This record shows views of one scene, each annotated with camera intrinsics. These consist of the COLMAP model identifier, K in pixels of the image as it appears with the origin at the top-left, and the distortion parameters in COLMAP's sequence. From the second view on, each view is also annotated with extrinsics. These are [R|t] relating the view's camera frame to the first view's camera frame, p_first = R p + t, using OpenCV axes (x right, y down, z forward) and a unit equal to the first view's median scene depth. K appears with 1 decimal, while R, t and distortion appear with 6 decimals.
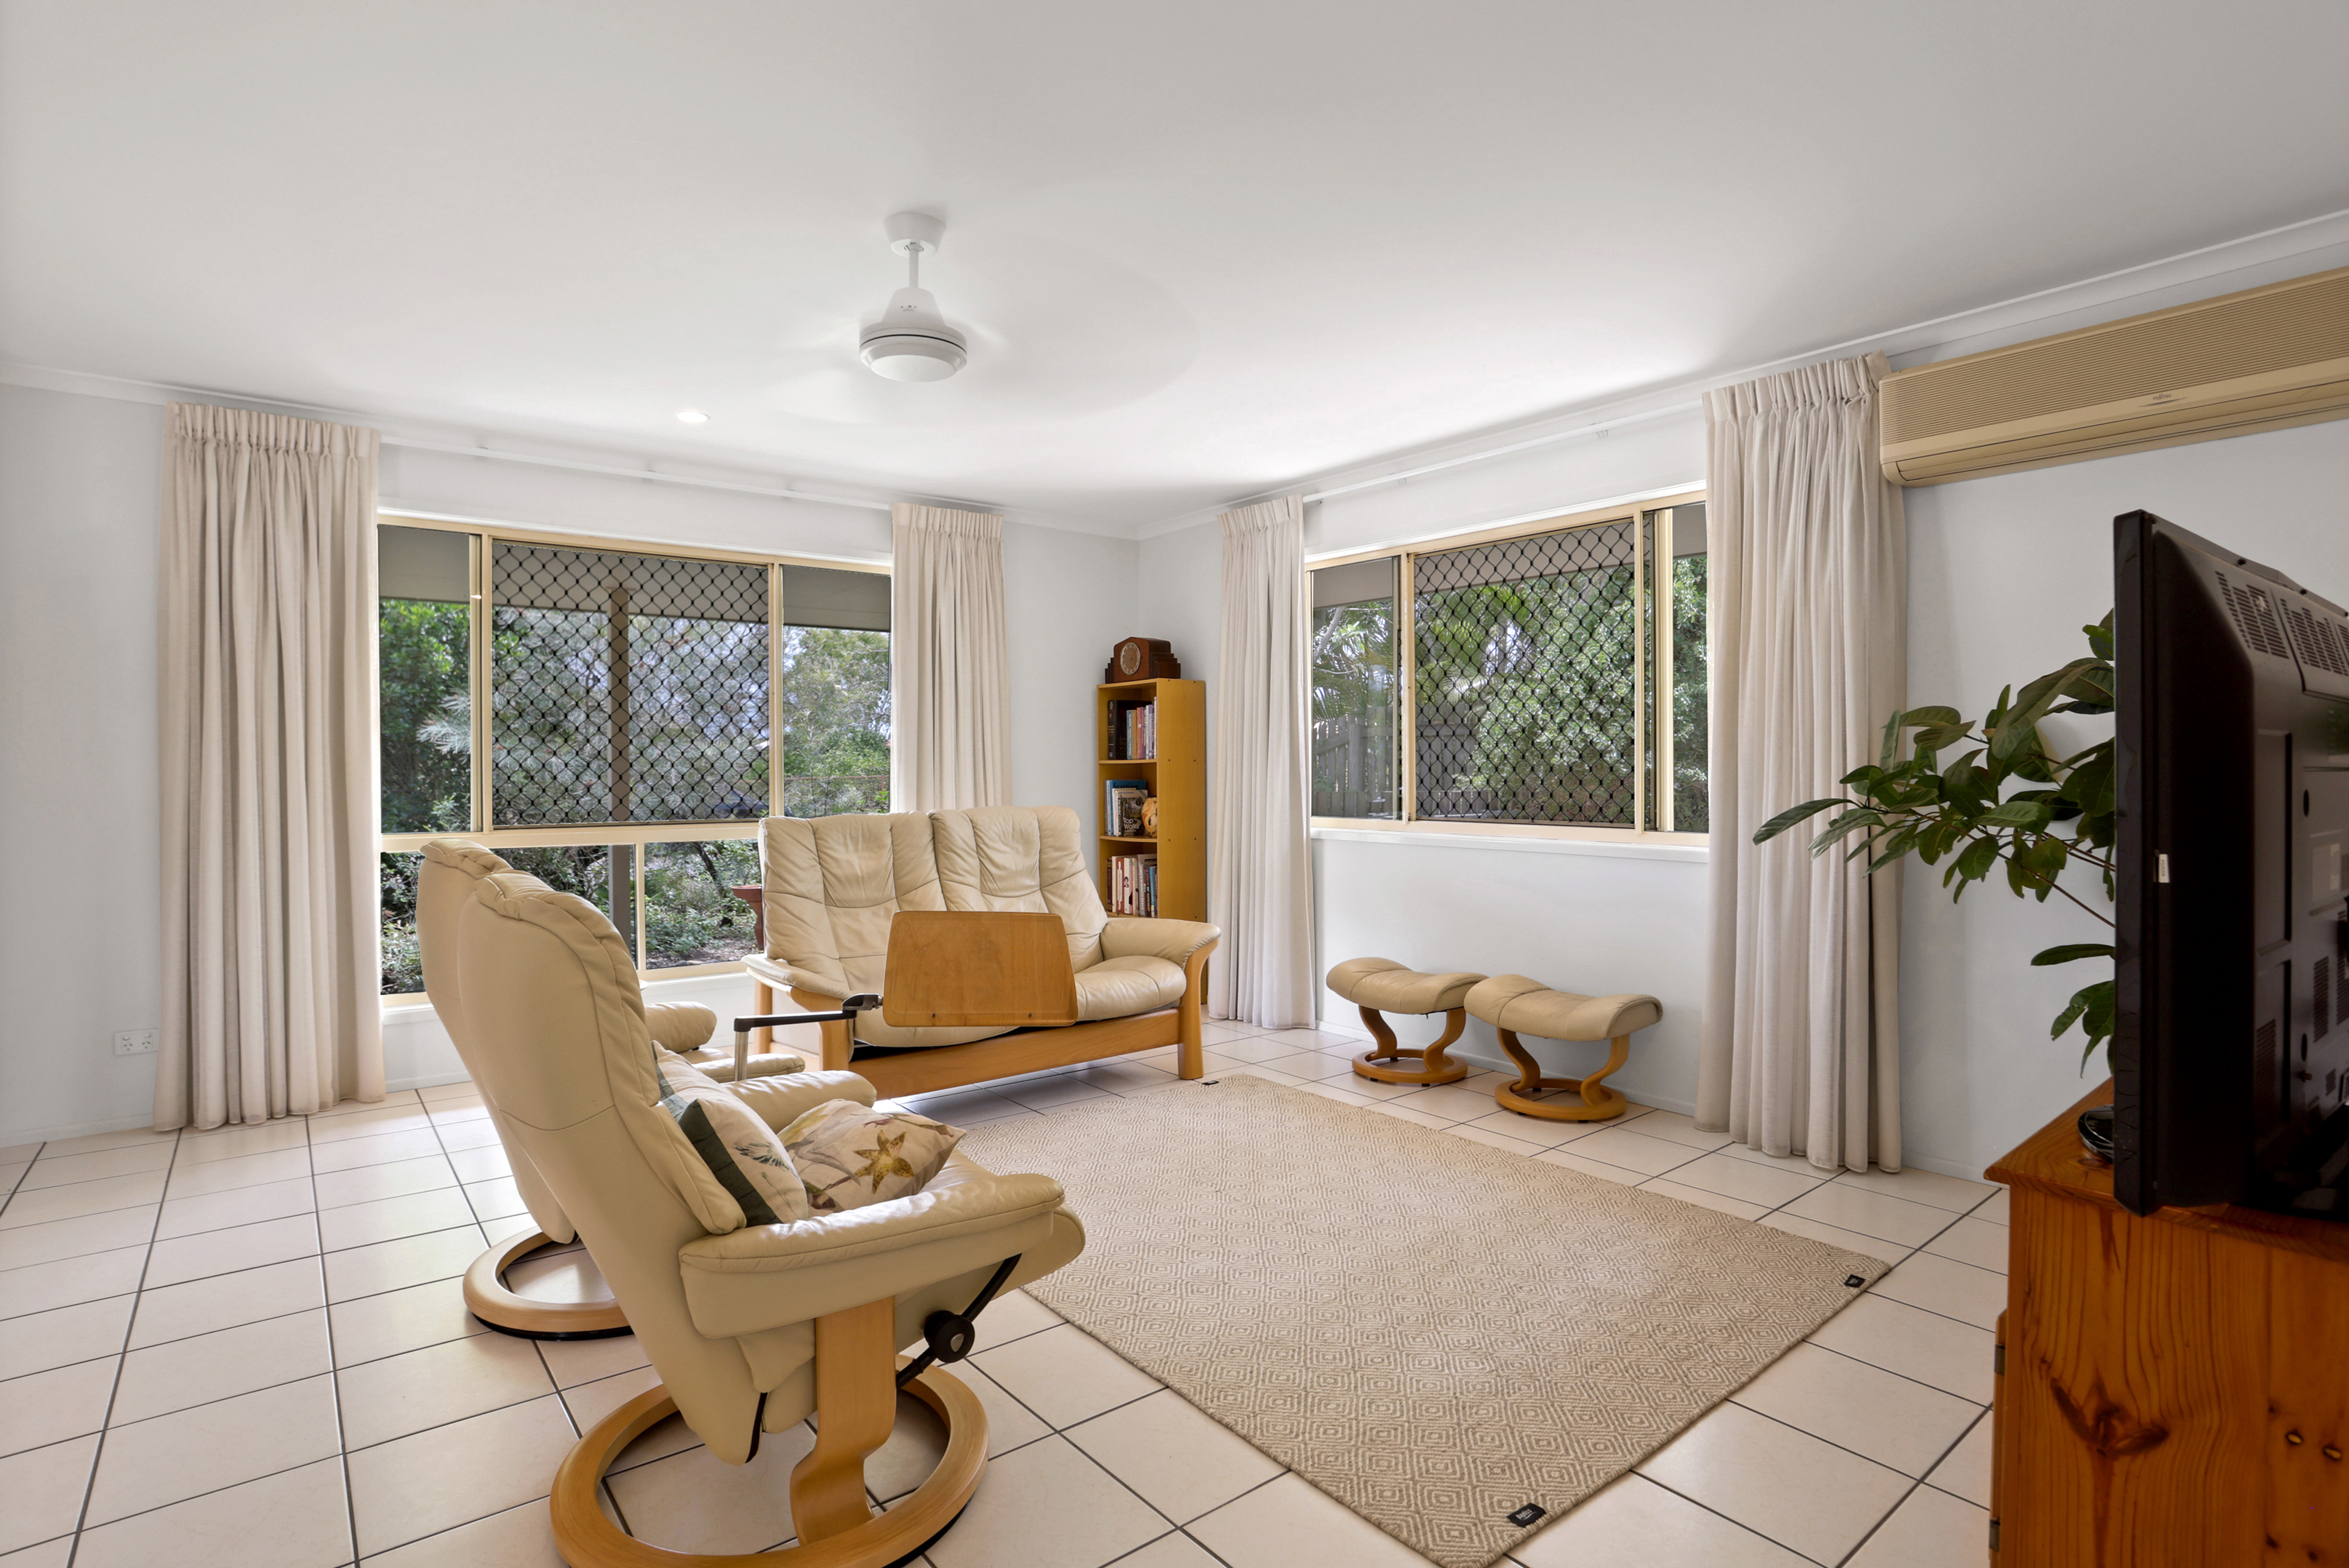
lens RADIAL K [[1151.0, 0, 1165.2], [0, 1151.0, 787.0], [0, 0, 1]] dist [-0.025612, 0.000291]
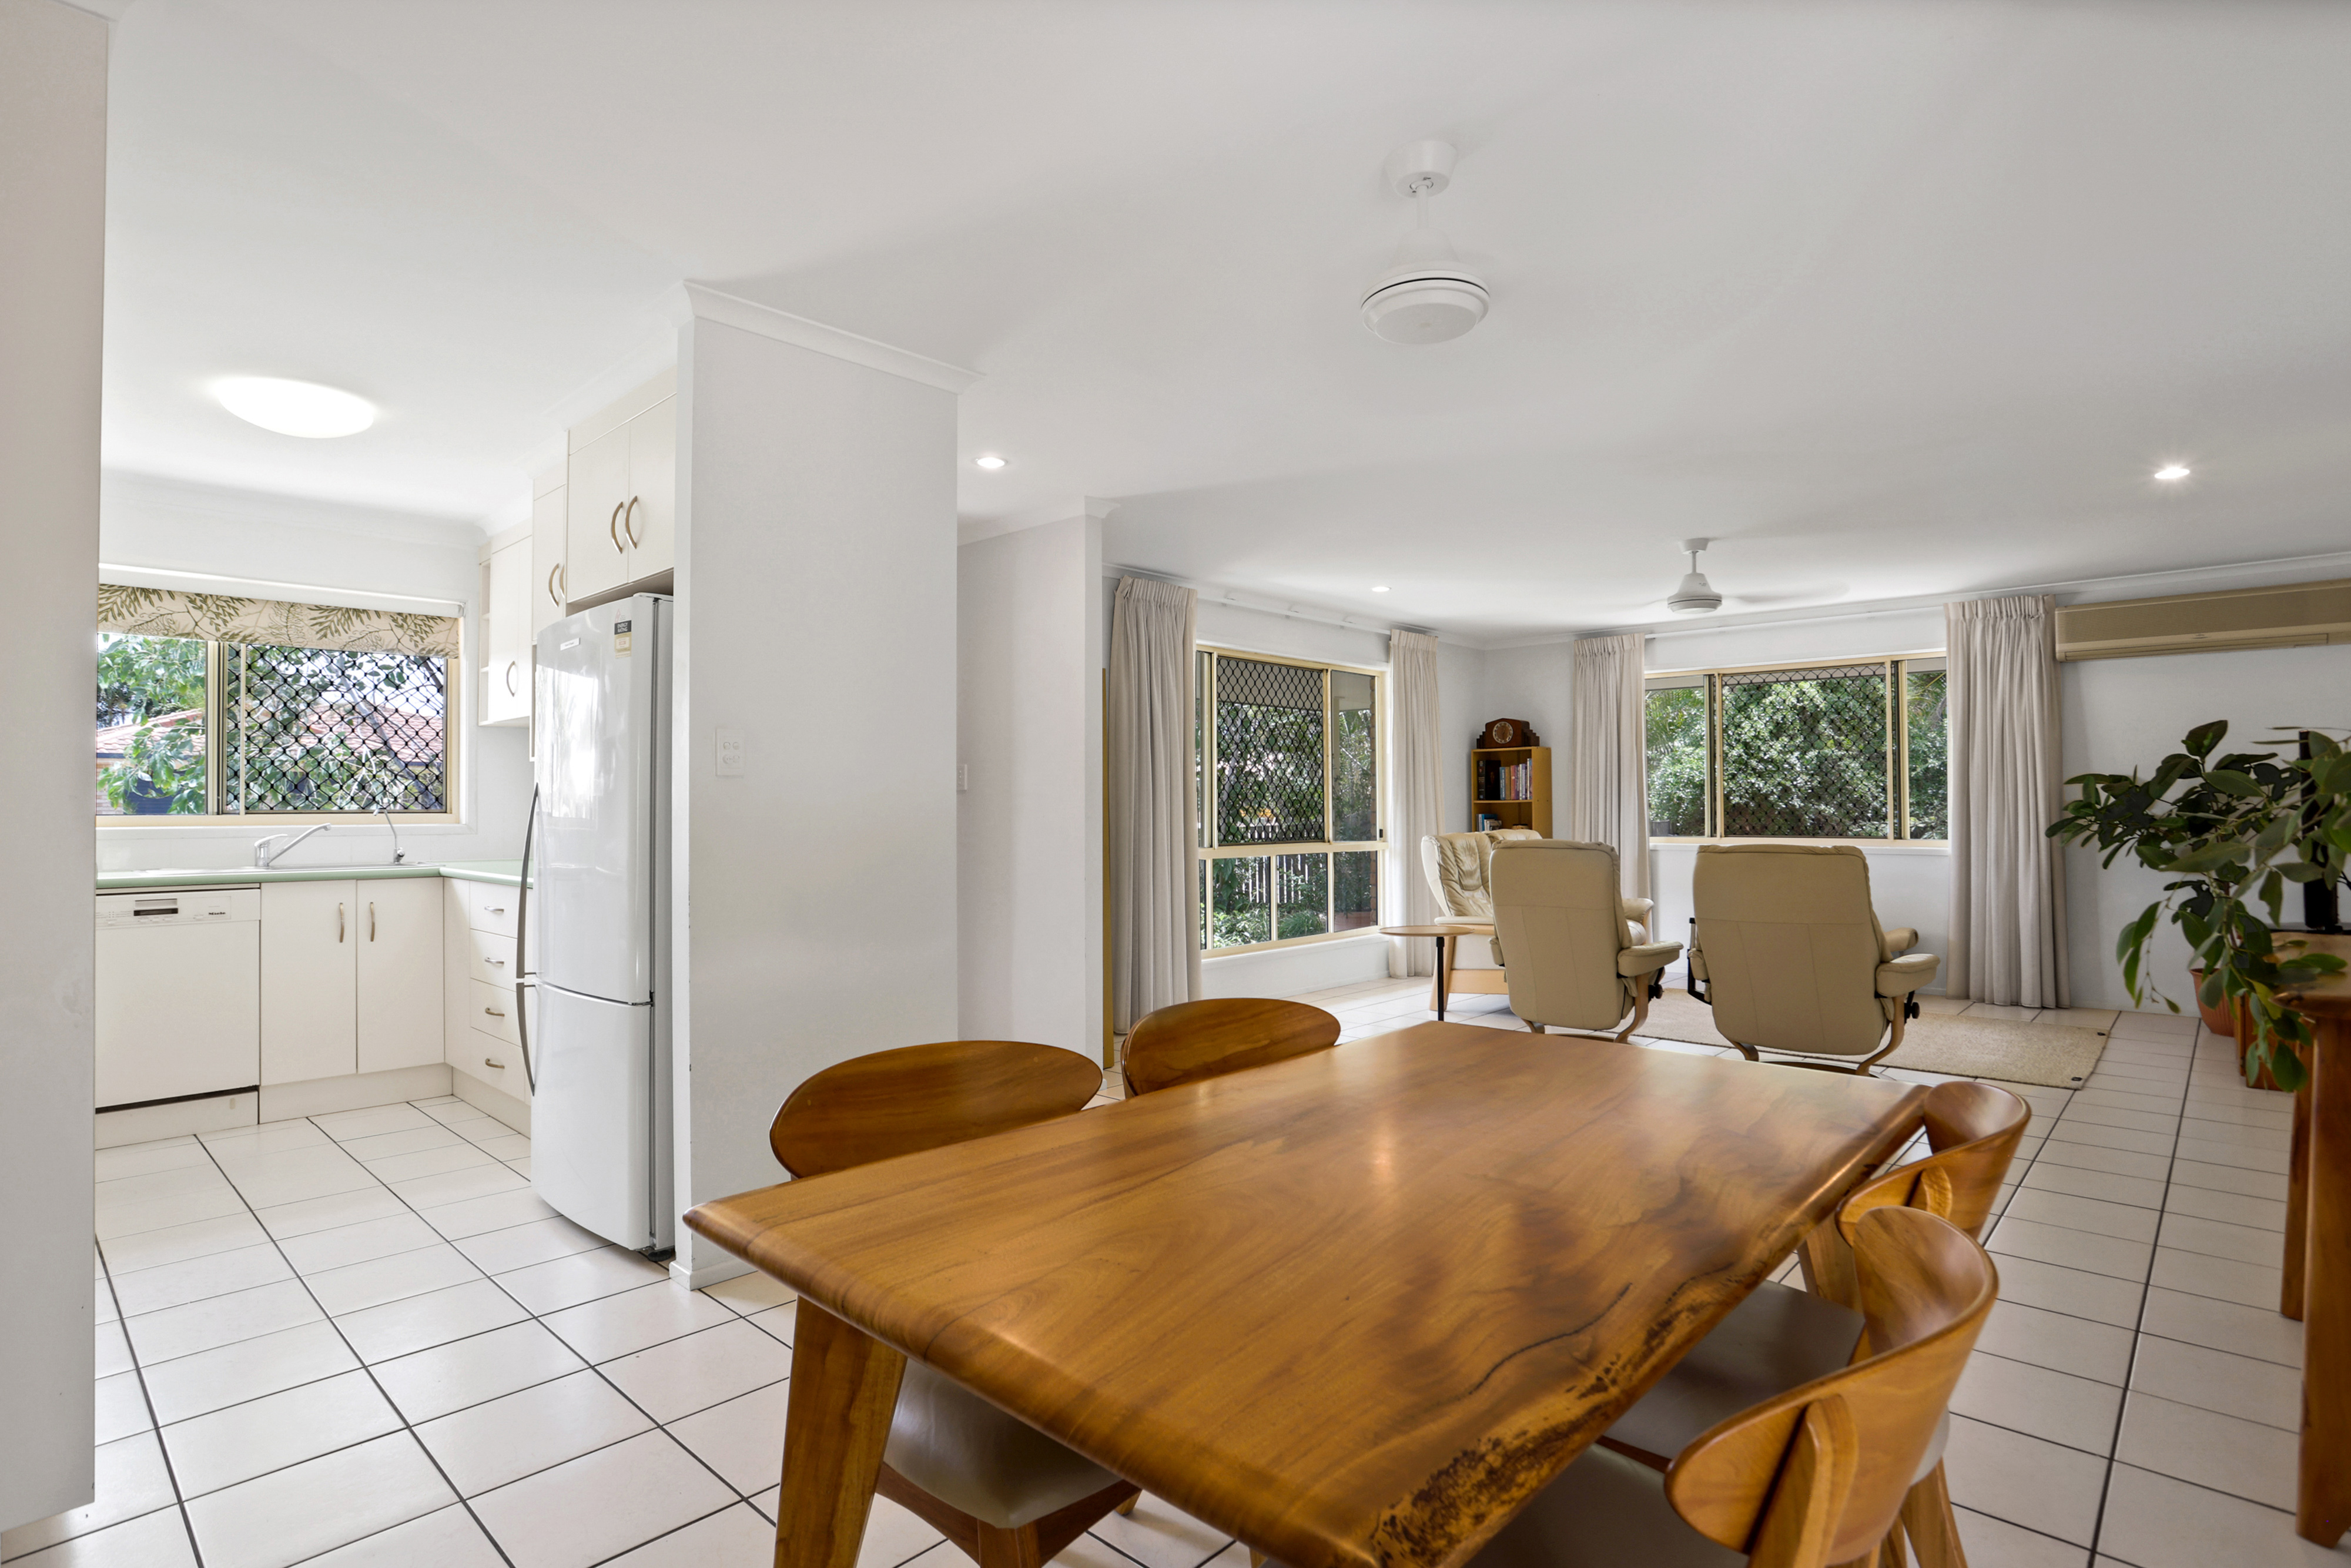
lens RADIAL K [[1151.9, 0, 1188.4], [0, 1151.9, 788.4], [0, 0, 1]] dist [-0.025612, 0.000291]
pose [[0.986000, 0.000665, 0.166745, -0.954546], [0.005257, 0.999371, -0.035072, 0.015570], [-0.166663, 0.035458, 0.985376, -0.557598]]
